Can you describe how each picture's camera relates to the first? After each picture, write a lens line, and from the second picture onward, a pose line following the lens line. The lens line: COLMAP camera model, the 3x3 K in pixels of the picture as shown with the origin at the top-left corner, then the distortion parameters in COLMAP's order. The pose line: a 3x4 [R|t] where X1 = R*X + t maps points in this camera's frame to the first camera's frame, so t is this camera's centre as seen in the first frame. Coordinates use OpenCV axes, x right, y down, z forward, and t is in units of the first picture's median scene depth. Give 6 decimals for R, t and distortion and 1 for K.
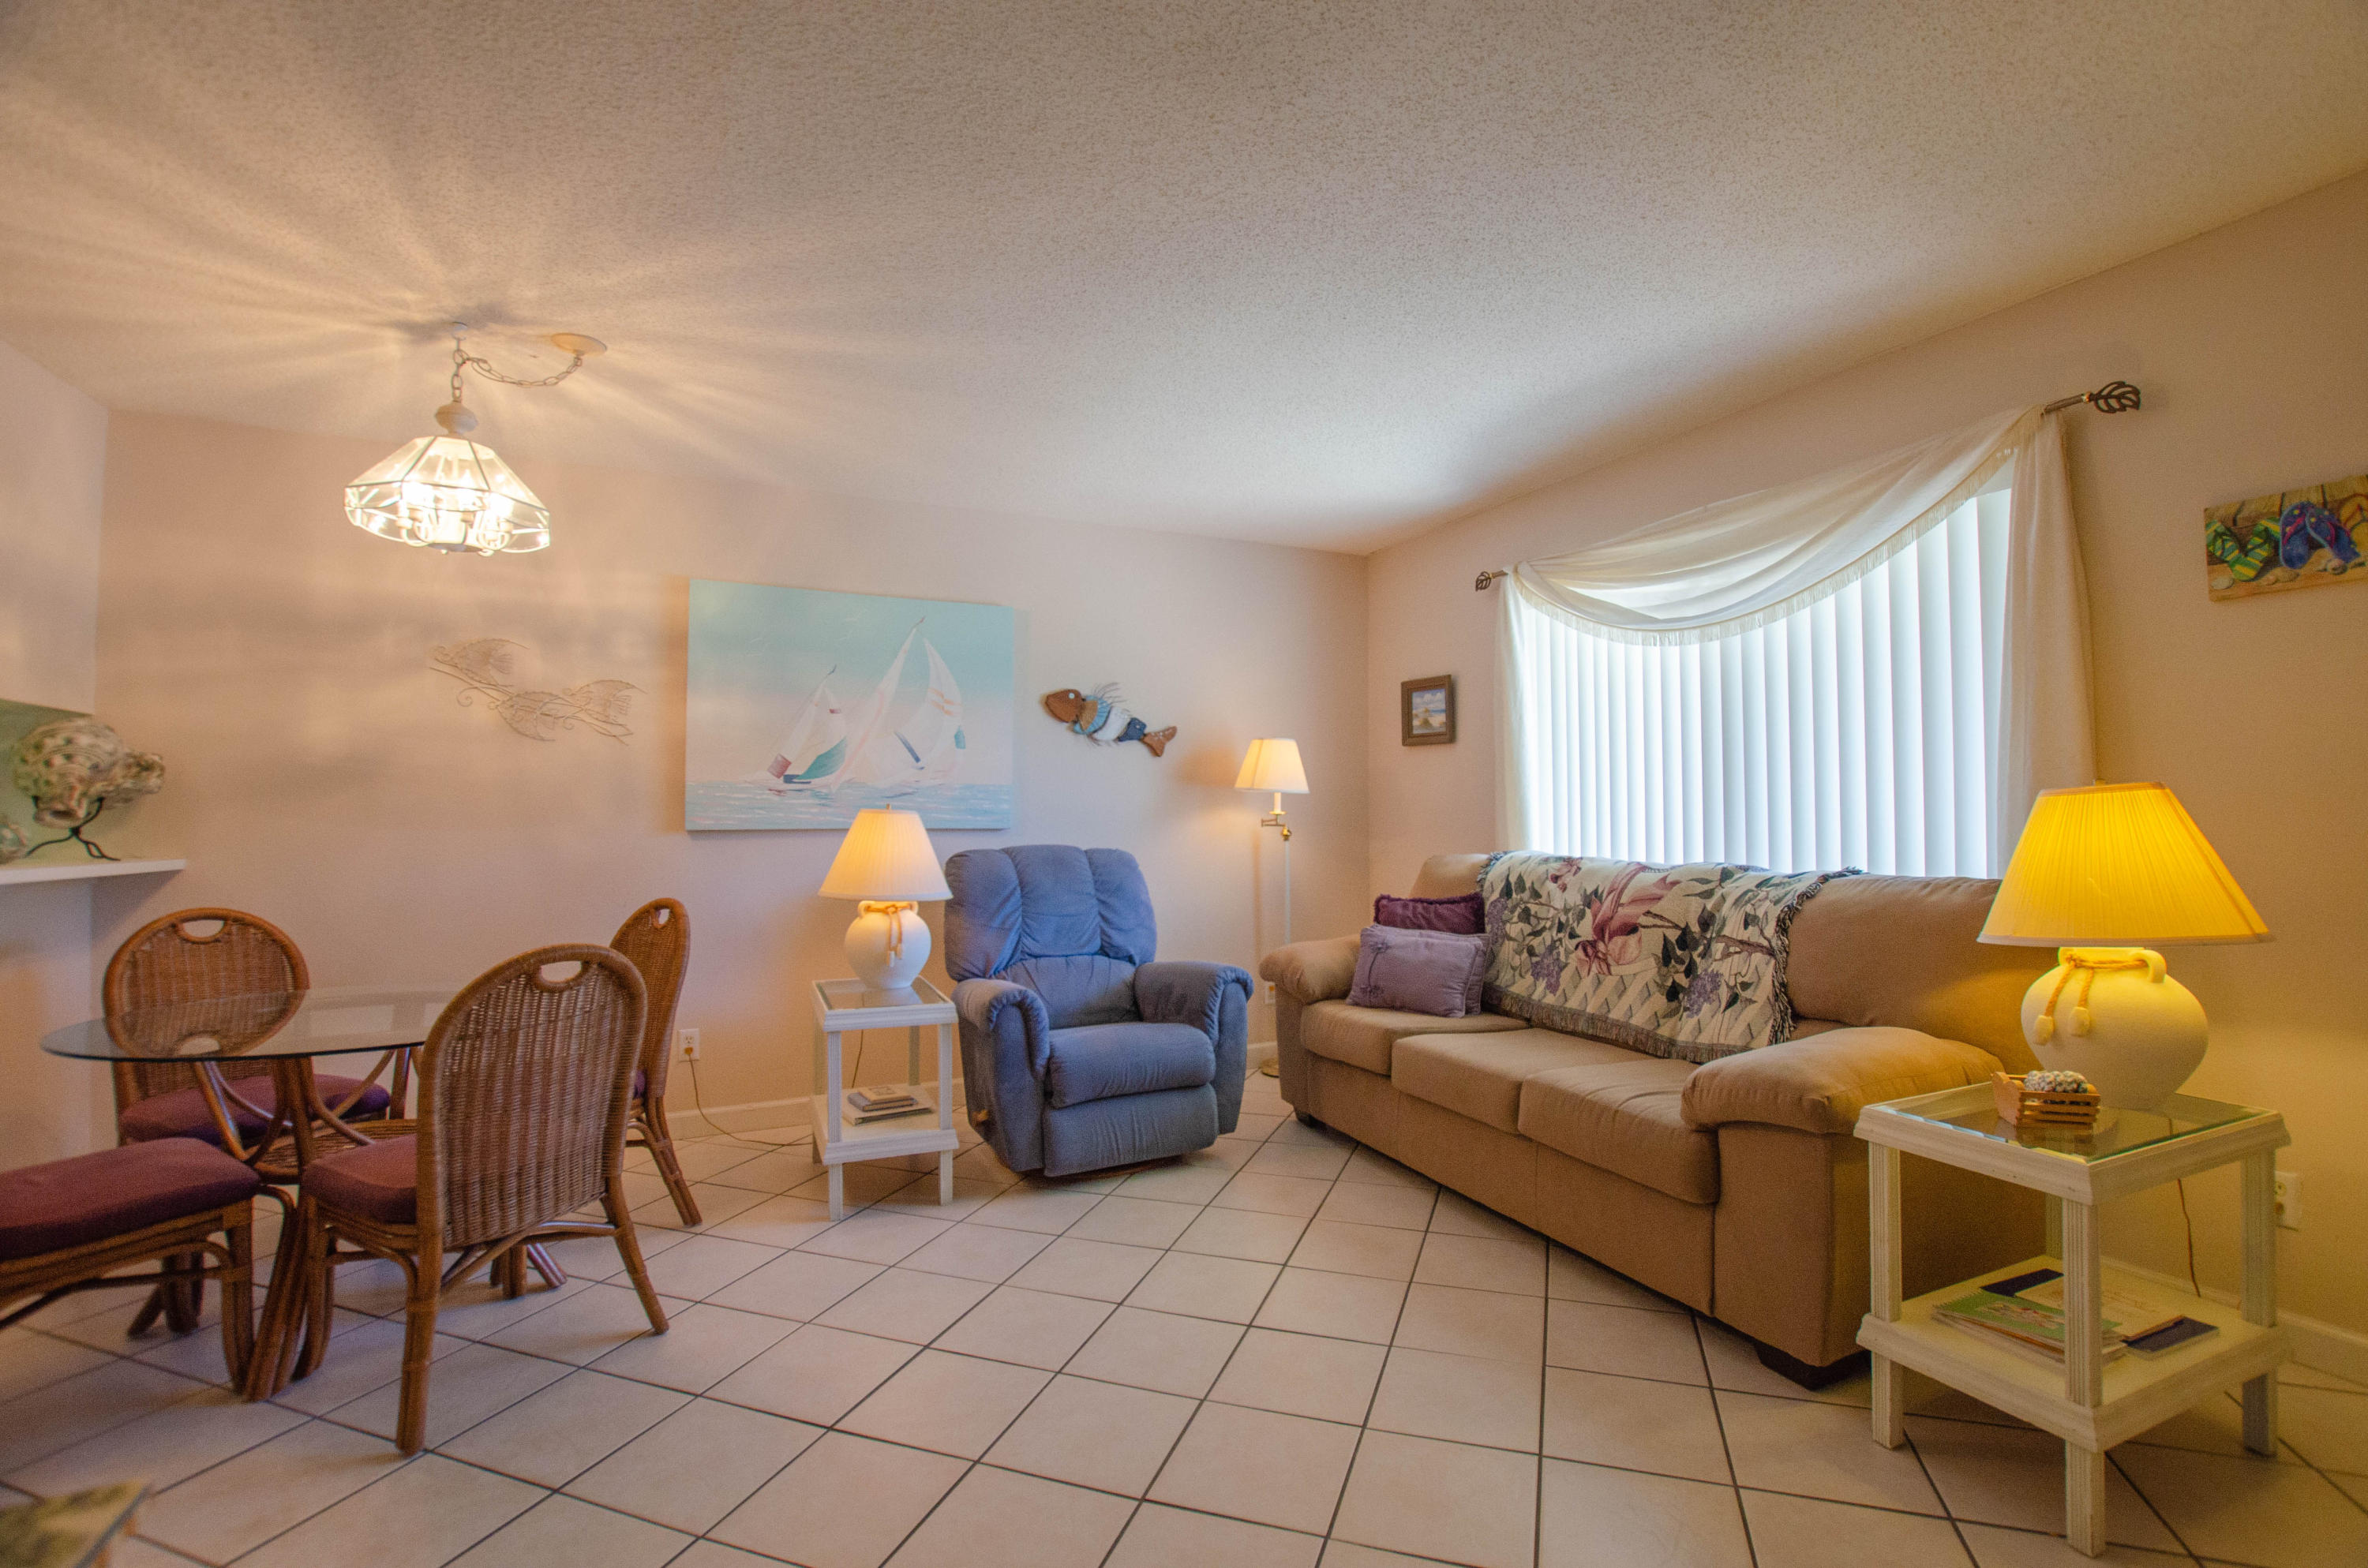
lens RADIAL K [[1038.8, 0, 1207.7], [0, 1038.8, 795.3], [0, 0, 1]] dist [-0.034906, 0.005517]
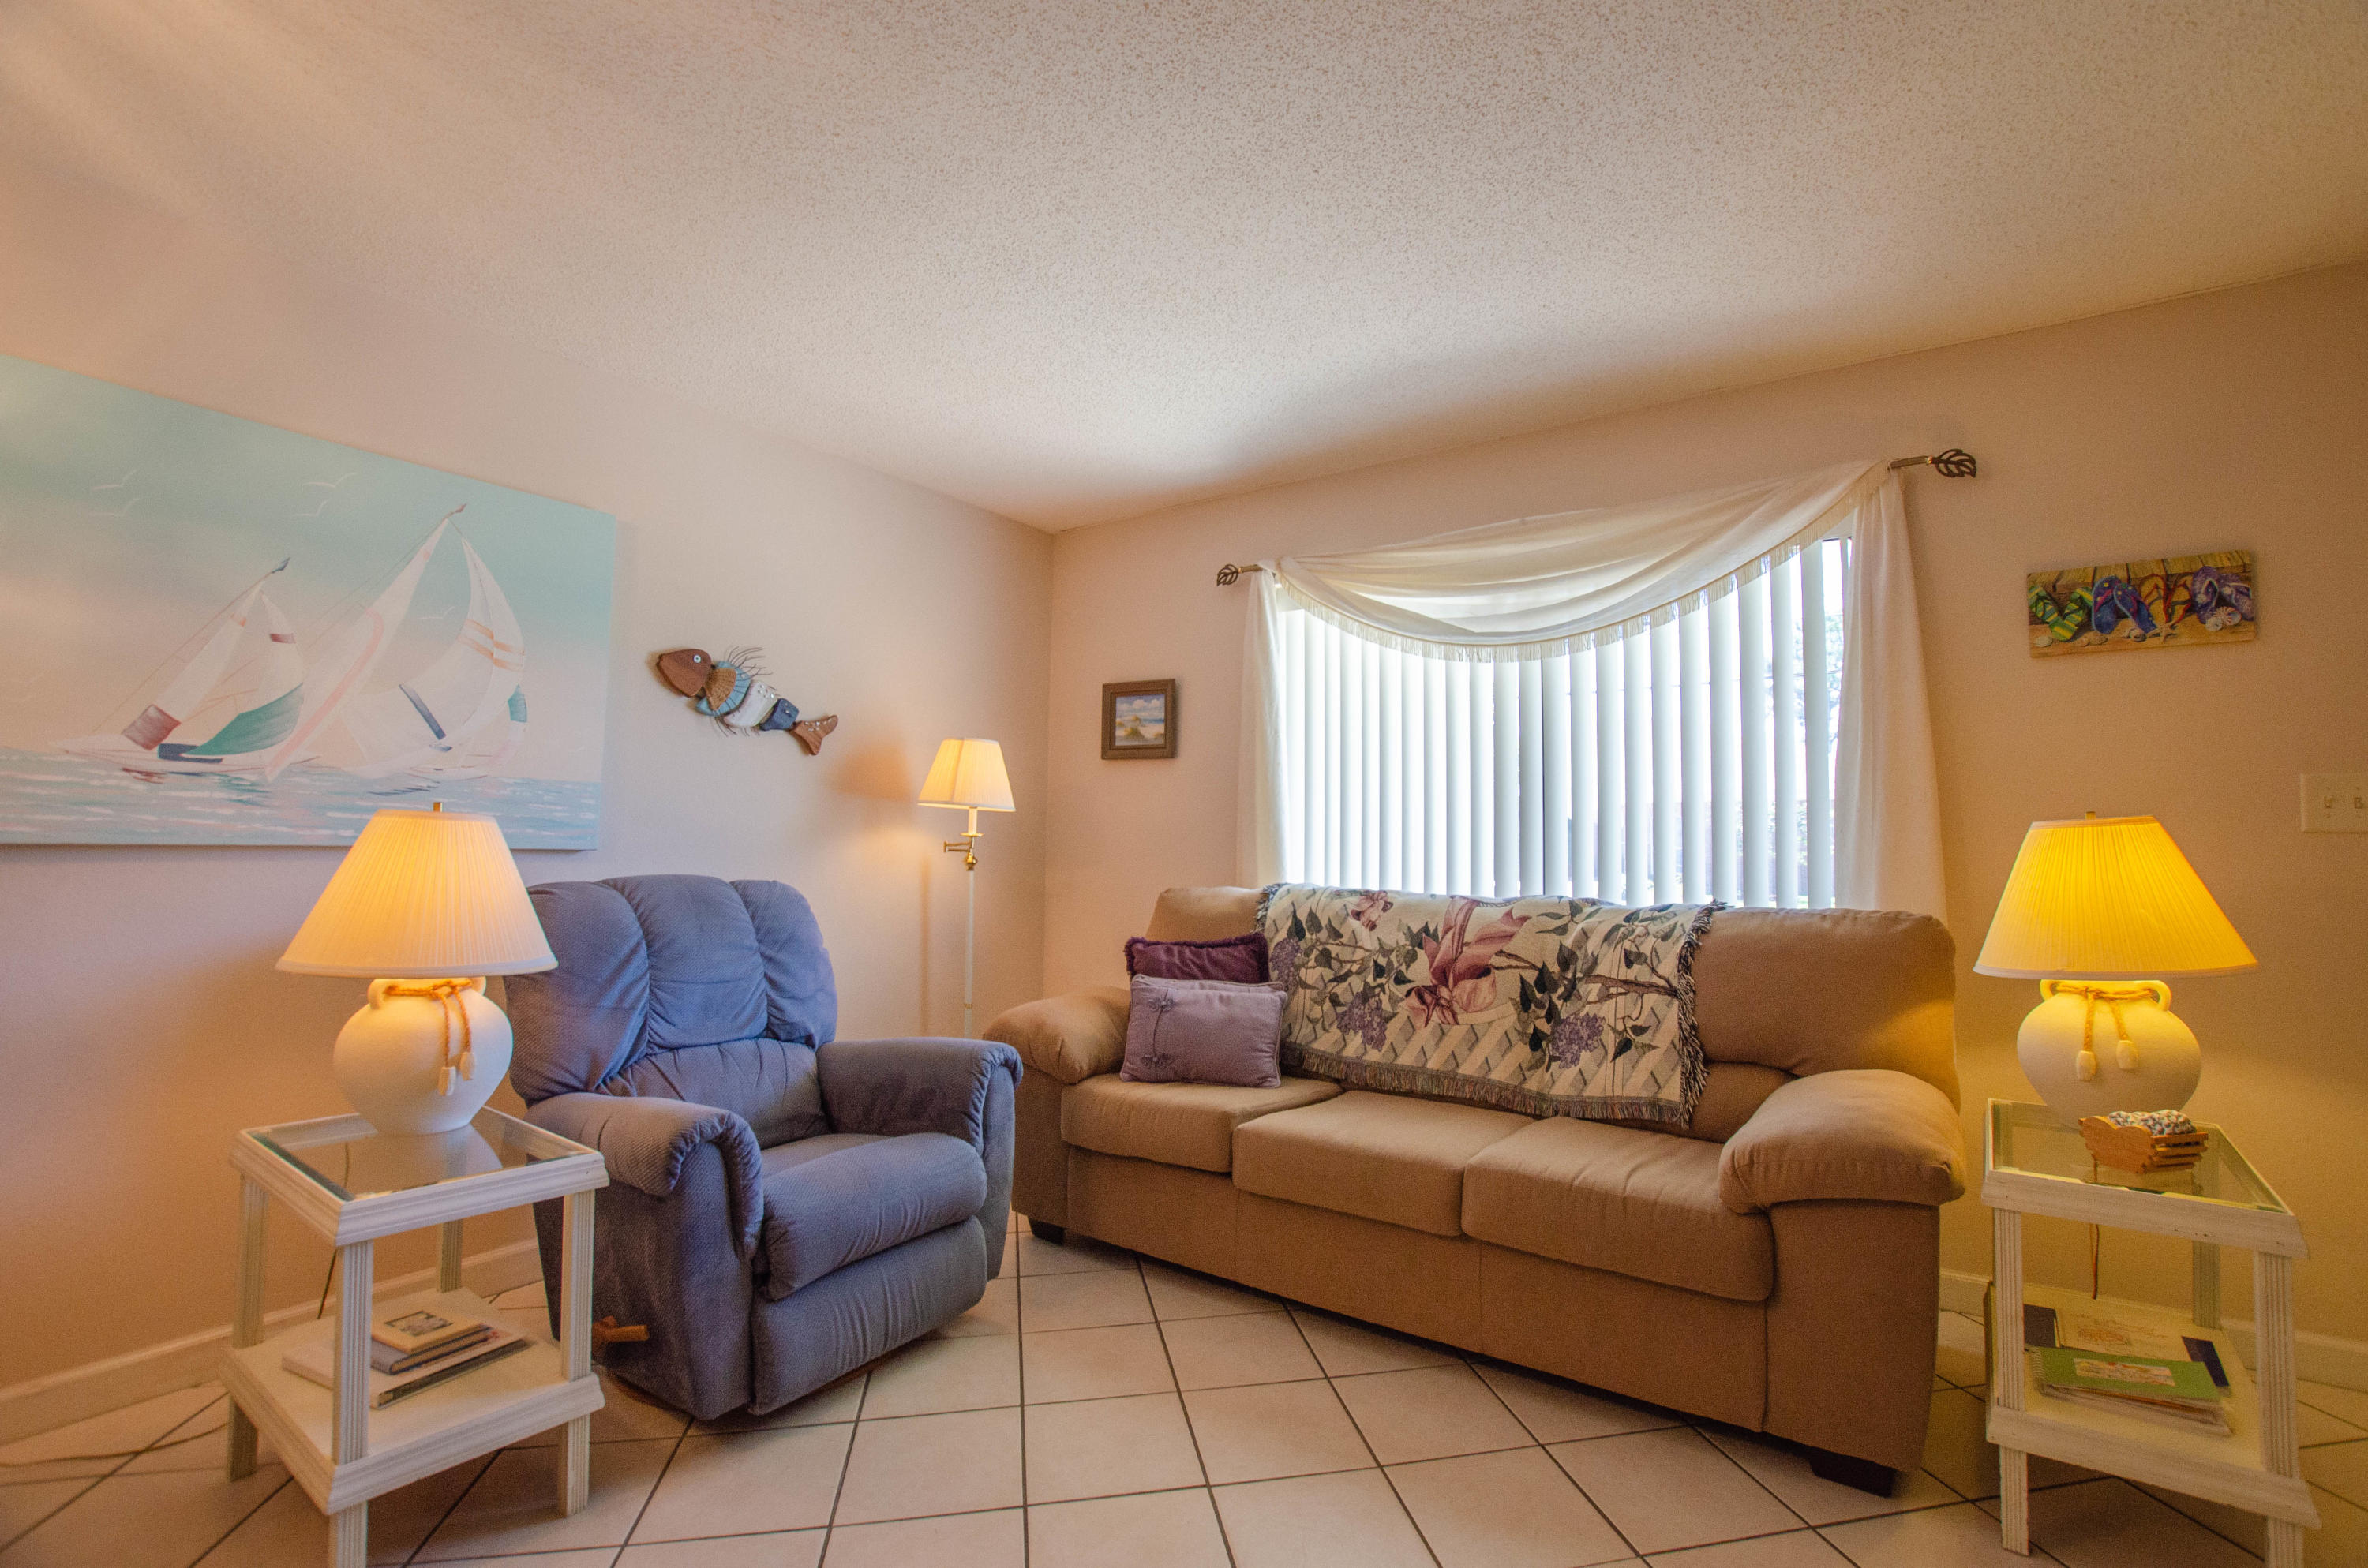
lens RADIAL K [[1038.8, 0, 1207.7], [0, 1038.8, 795.3], [0, 0, 1]] dist [-0.034906, 0.005517]
pose [[0.867759, 0.038712, 0.495475, -0.228272], [-0.024386, 0.999077, -0.035350, 0.014368], [-0.496387, 0.018592, 0.867902, 0.319144]]
